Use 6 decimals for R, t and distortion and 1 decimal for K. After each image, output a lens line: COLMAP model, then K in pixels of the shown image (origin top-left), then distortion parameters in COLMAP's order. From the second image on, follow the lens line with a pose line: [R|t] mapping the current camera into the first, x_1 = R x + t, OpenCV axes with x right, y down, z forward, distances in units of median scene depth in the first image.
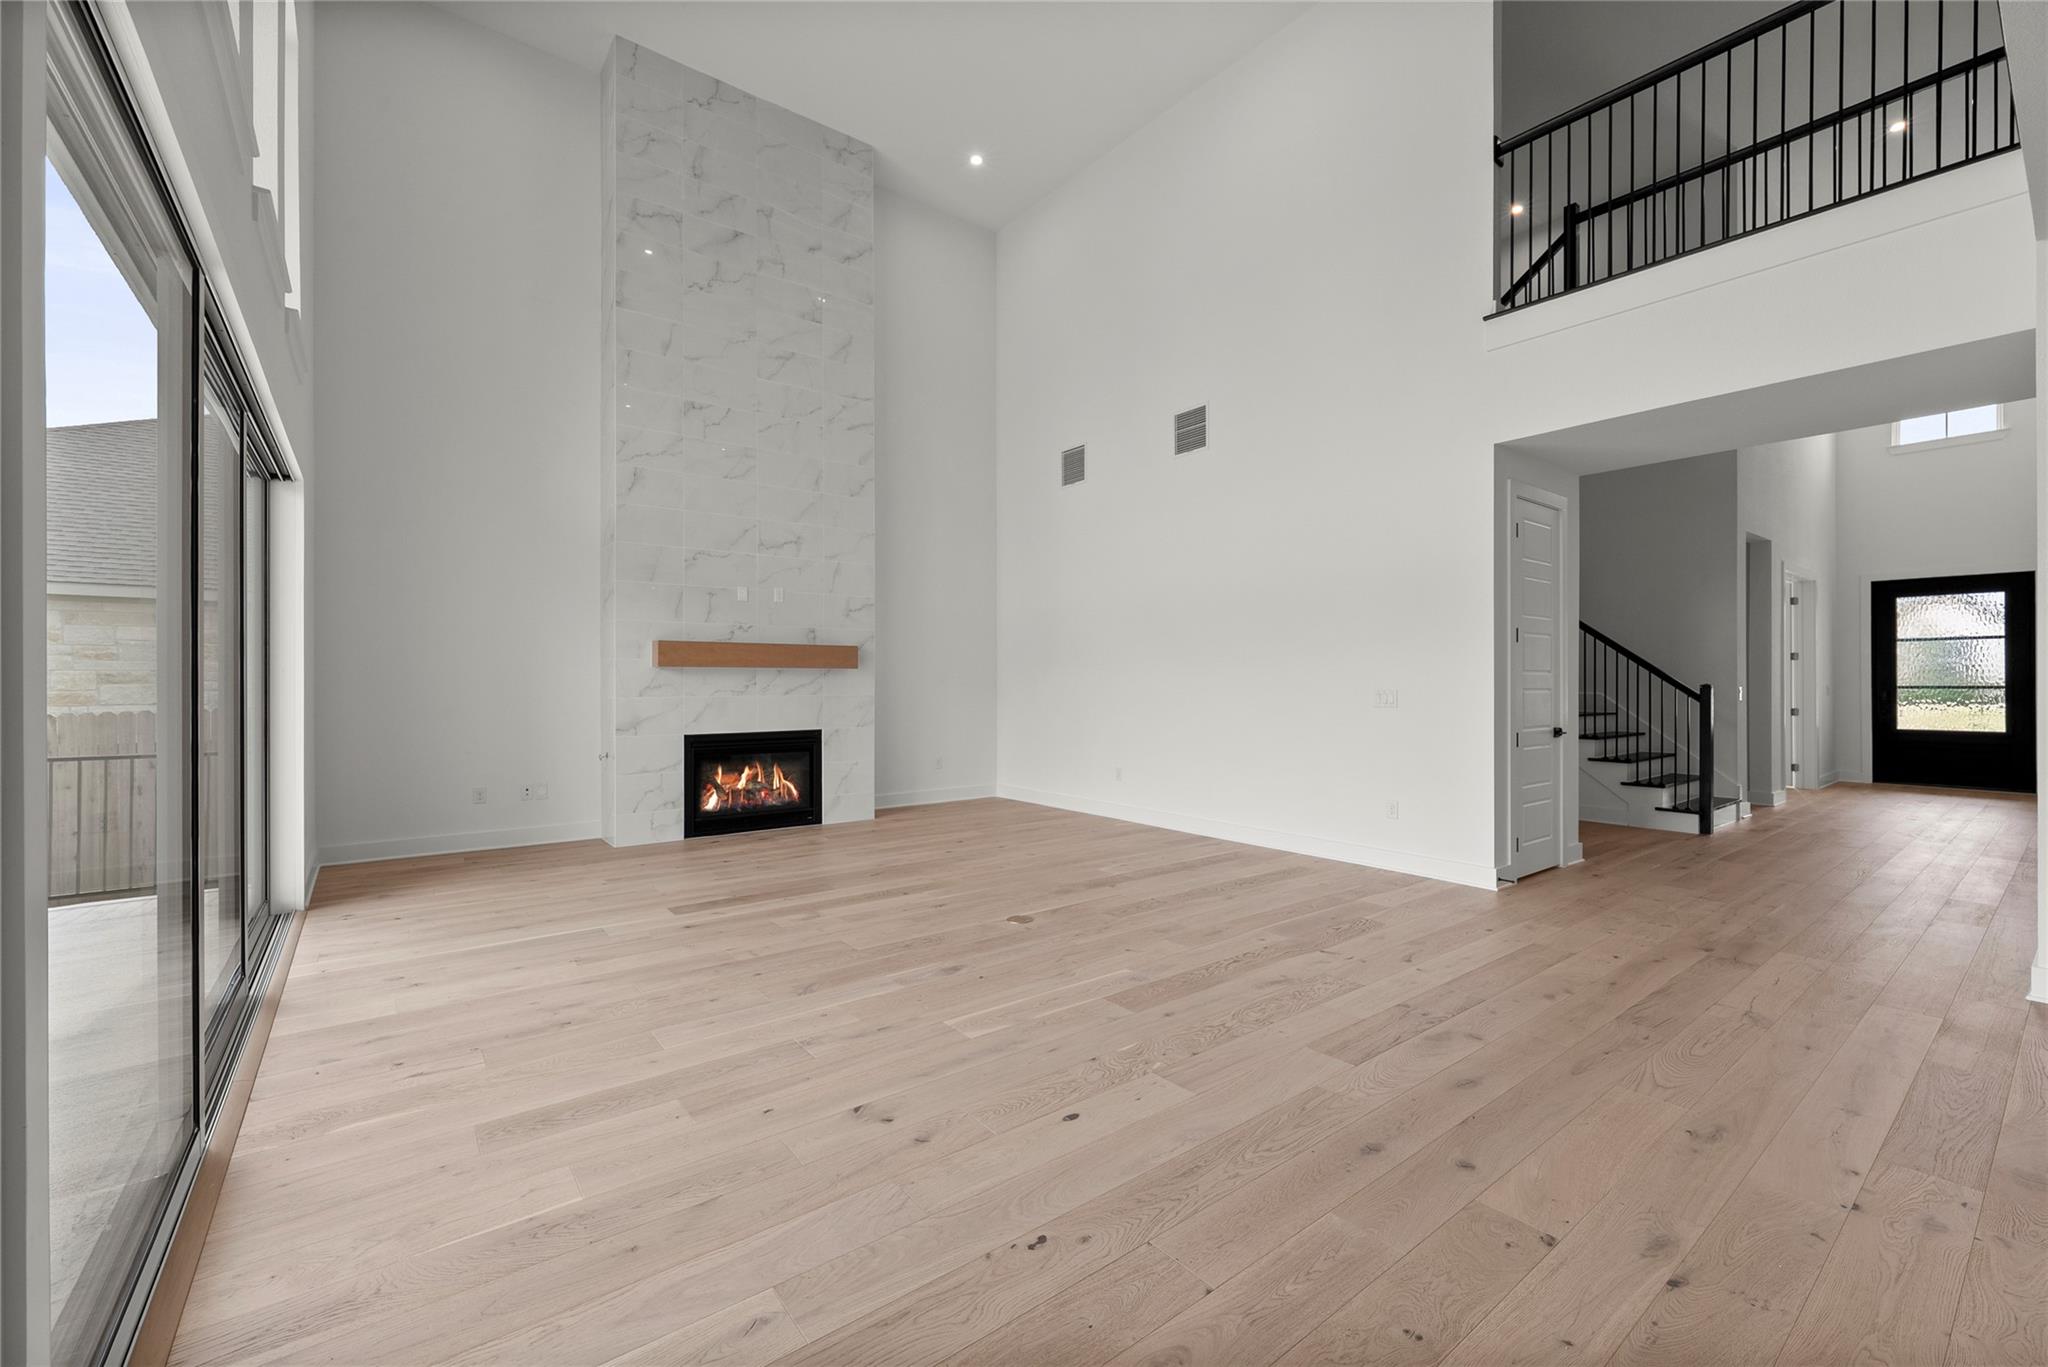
lens RADIAL K [[839.5, 0, 1024.0], [0, 839.5, 683.5], [0, 0, 1]] dist [-0.002069, -0.000131]
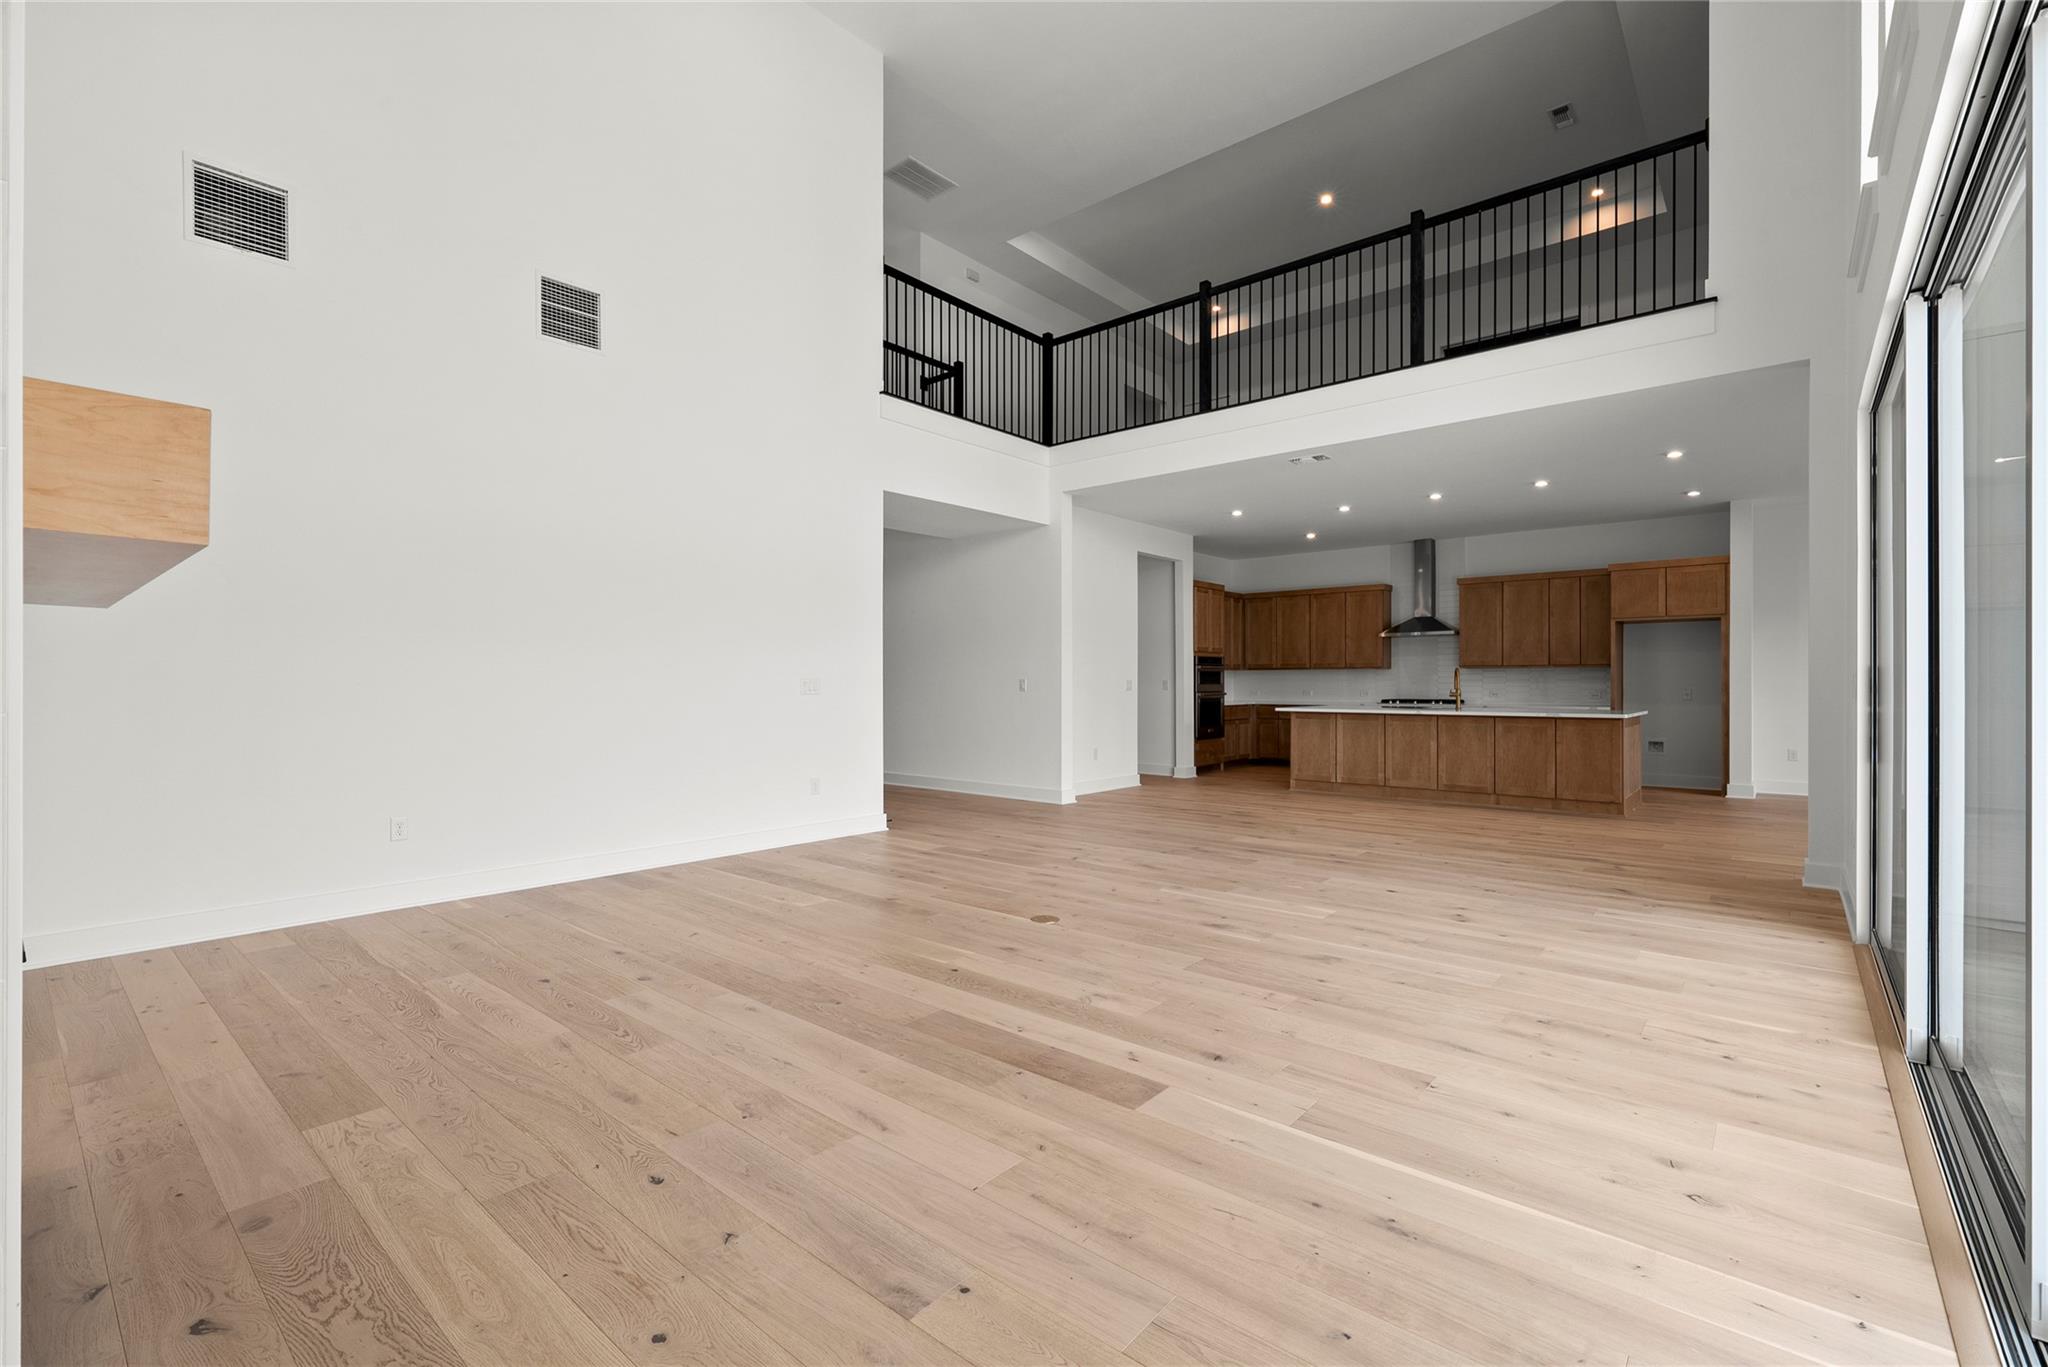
lens RADIAL K [[891.0, 0, 1024.0], [0, 891.0, 683.5], [0, 0, 1]] dist [0.001646, 0.000154]
pose [[-0.203891, -0.001478, 0.978992, -0.677033], [0.003266, 0.999992, 0.002190, 0.011599], [-0.978988, 0.003644, -0.203885, 0.854604]]
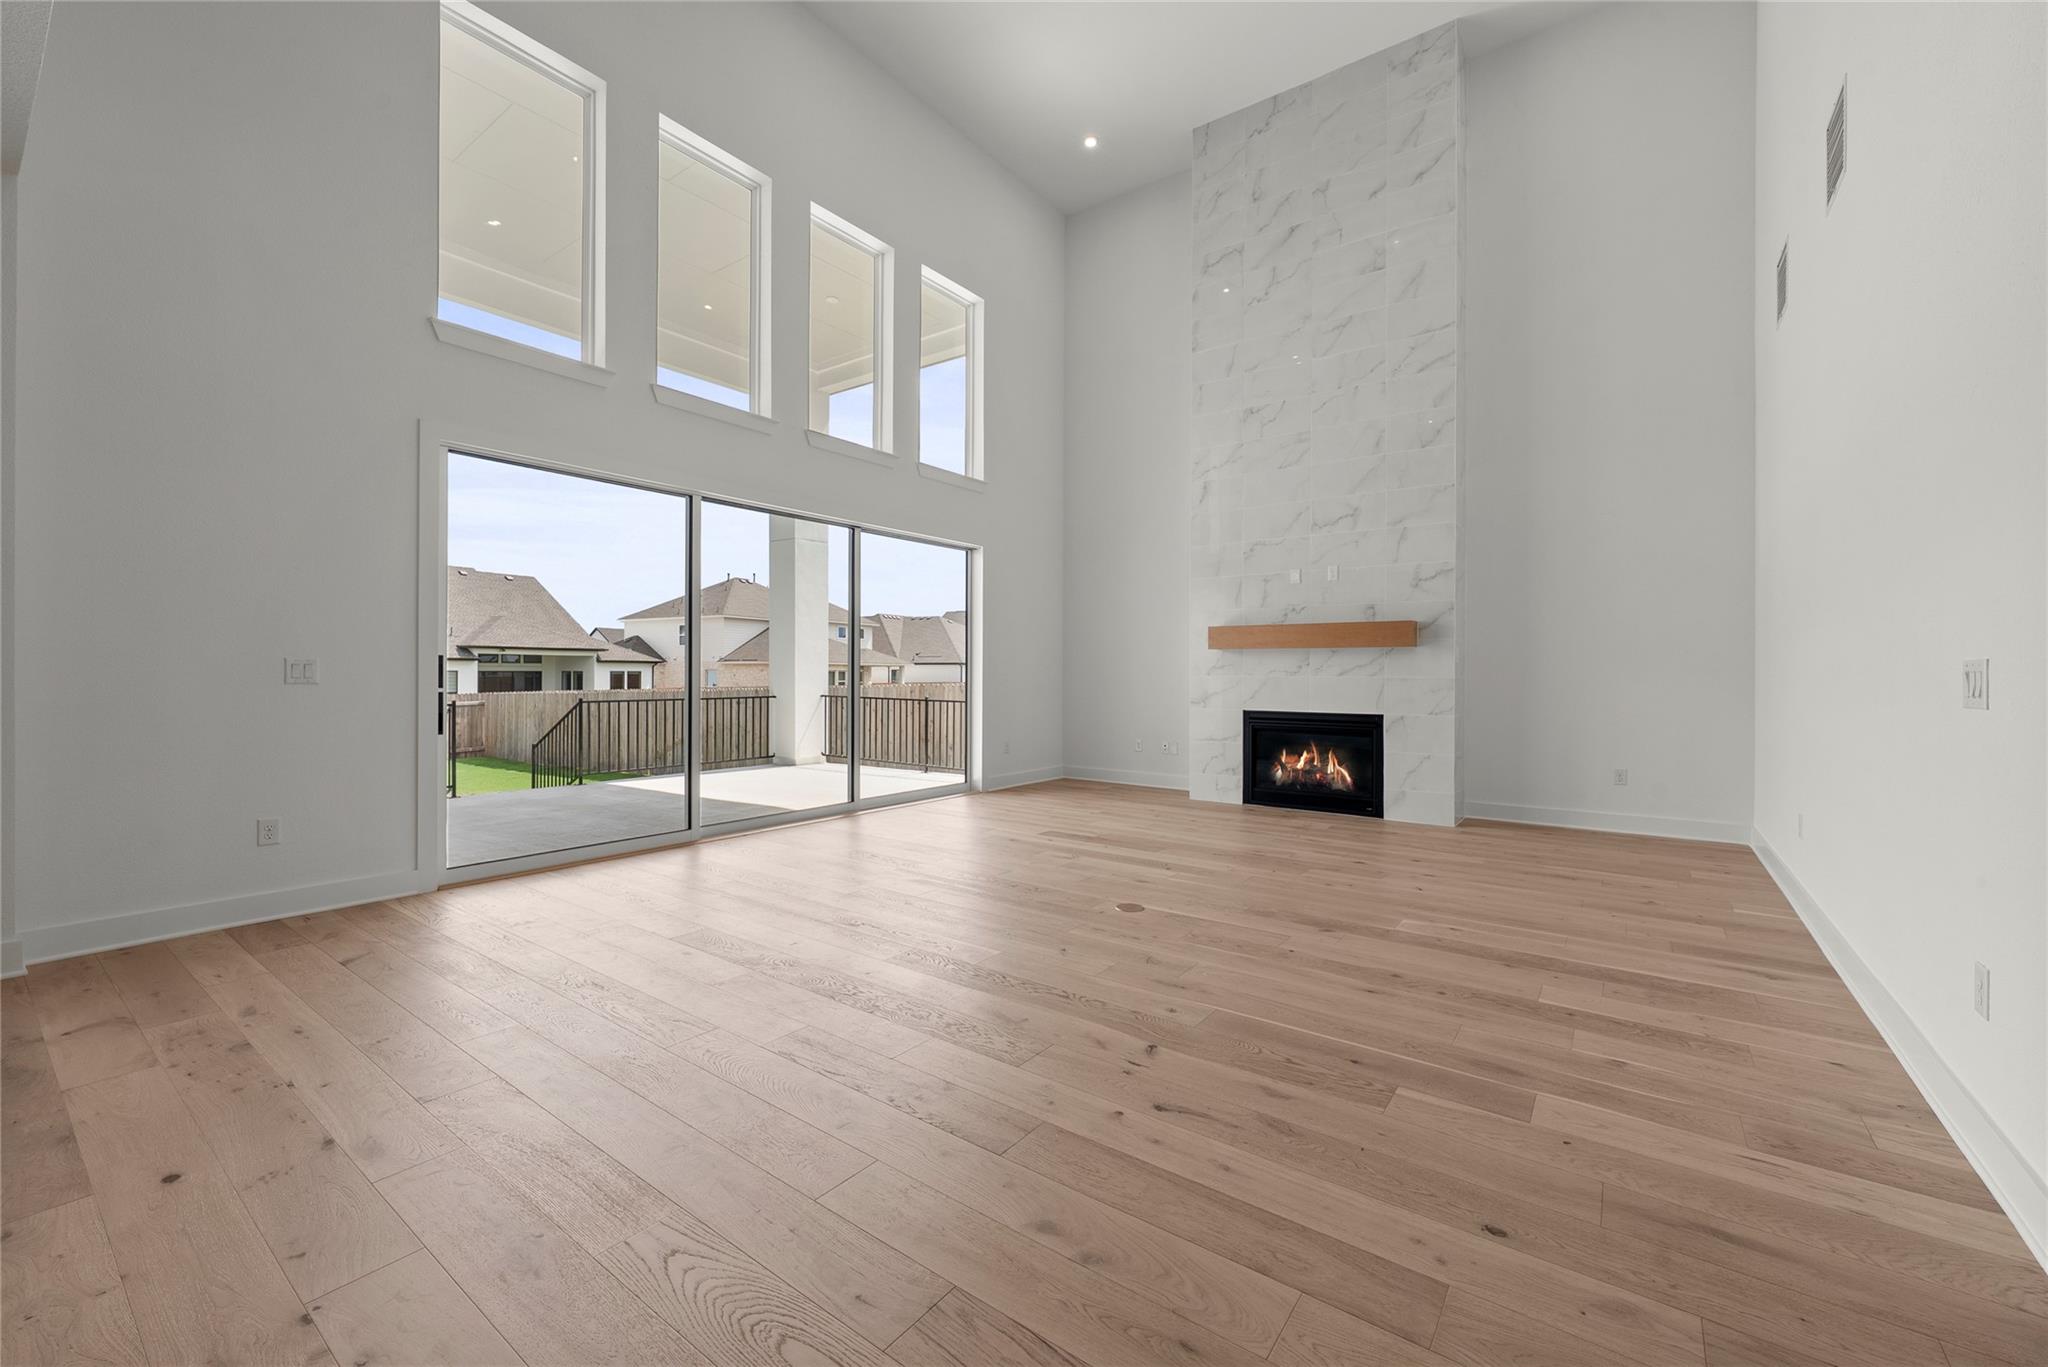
lens RADIAL K [[816.6, 0, 1019.9], [0, 816.6, 675.4], [0, 0, 1]] dist [-0.003551, -0.000233]
pose [[0.270573, 0.005006, -0.962686, 0.582886], [-0.007005, 0.999970, 0.003231, 0.014241], [0.962674, 0.005869, 0.270600, 0.442996]]
